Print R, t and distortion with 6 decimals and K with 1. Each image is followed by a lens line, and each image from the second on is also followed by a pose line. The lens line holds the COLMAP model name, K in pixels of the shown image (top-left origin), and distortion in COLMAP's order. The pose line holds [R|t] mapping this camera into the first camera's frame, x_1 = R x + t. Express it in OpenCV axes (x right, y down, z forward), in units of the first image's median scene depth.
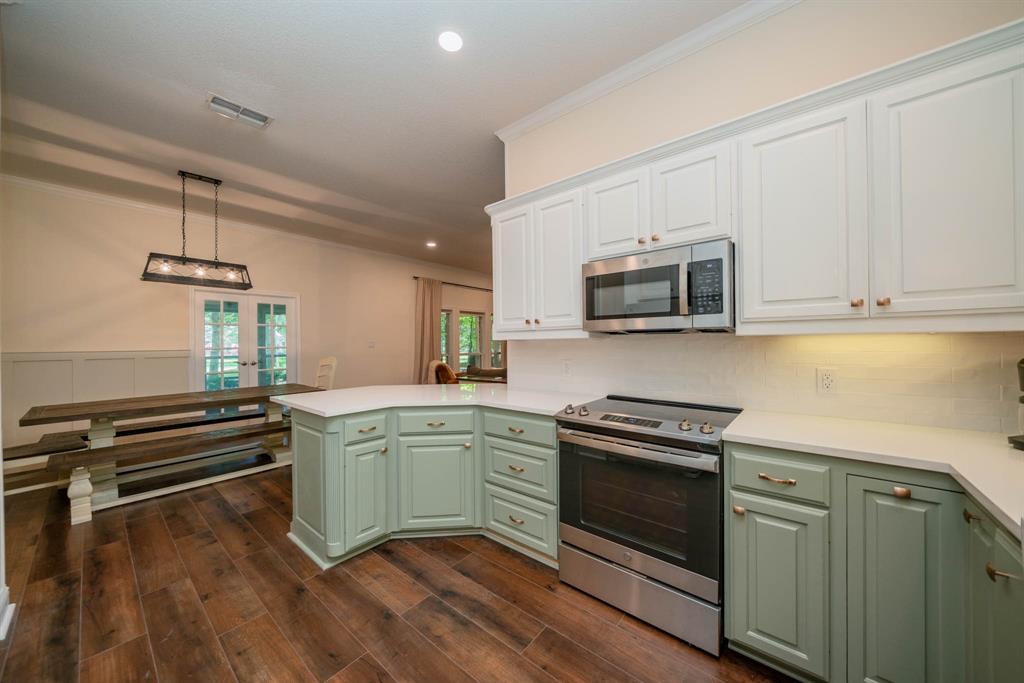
lens RADIAL K [[359.4, 0, 510.1], [0, 359.4, 345.4], [0, 0, 1]] dist [-0.000172, 0.000016]
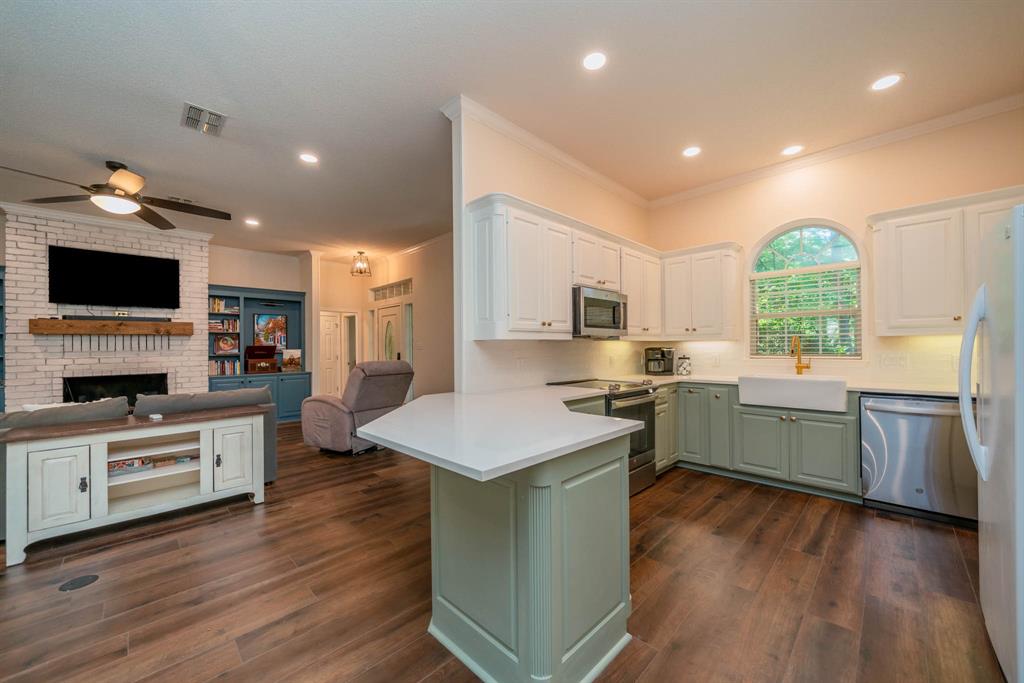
lens RADIAL K [[385.9, 0, 514.9], [0, 385.9, 343.1], [0, 0, 1]] dist [-0.001822, -0.000138]
pose [[0.086118, 0.011024, 0.996224, -1.317208], [0.009571, 0.999883, -0.011892, 0.008089], [-0.996239, 0.010559, 0.086003, 1.135626]]
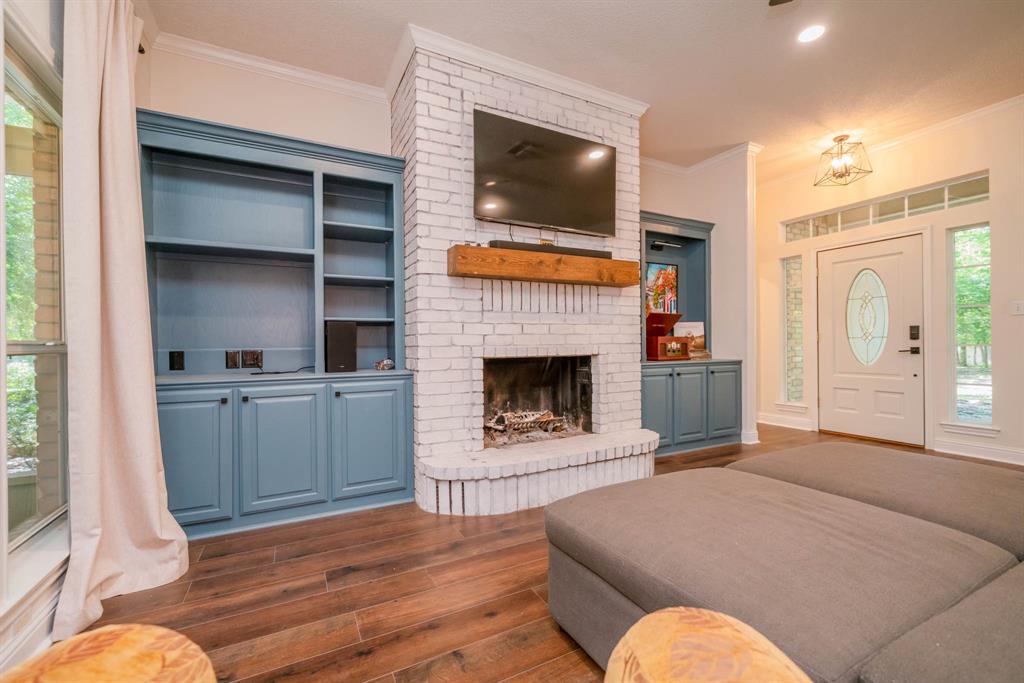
lens RADIAL K [[424.5, 0, 512.0], [0, 424.5, 341.5], [0, 0, 1]] dist [0.000379, -0.000024]
pose [[0.377602, 0.003838, 0.925960, -0.494202], [0.004812, 0.999970, -0.006107, 0.116134], [-0.925955, 0.006761, 0.377572, 3.425708]]
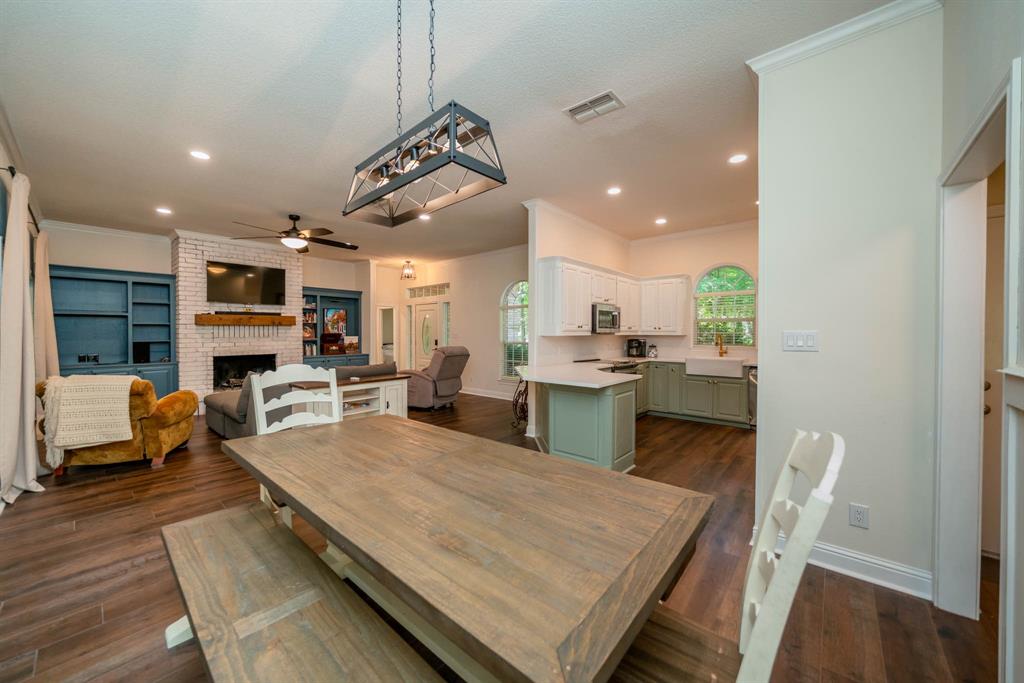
lens RADIAL K [[377.3, 0, 508.8], [0, 377.3, 334.0], [0, 0, 1]] dist [-0.001109, -0.000075]
pose [[0.014479, -0.003182, 0.999890, -2.319837], [-0.001923, 0.999993, 0.003210, -0.037280], [-0.999893, -0.001970, 0.014473, 1.555974]]
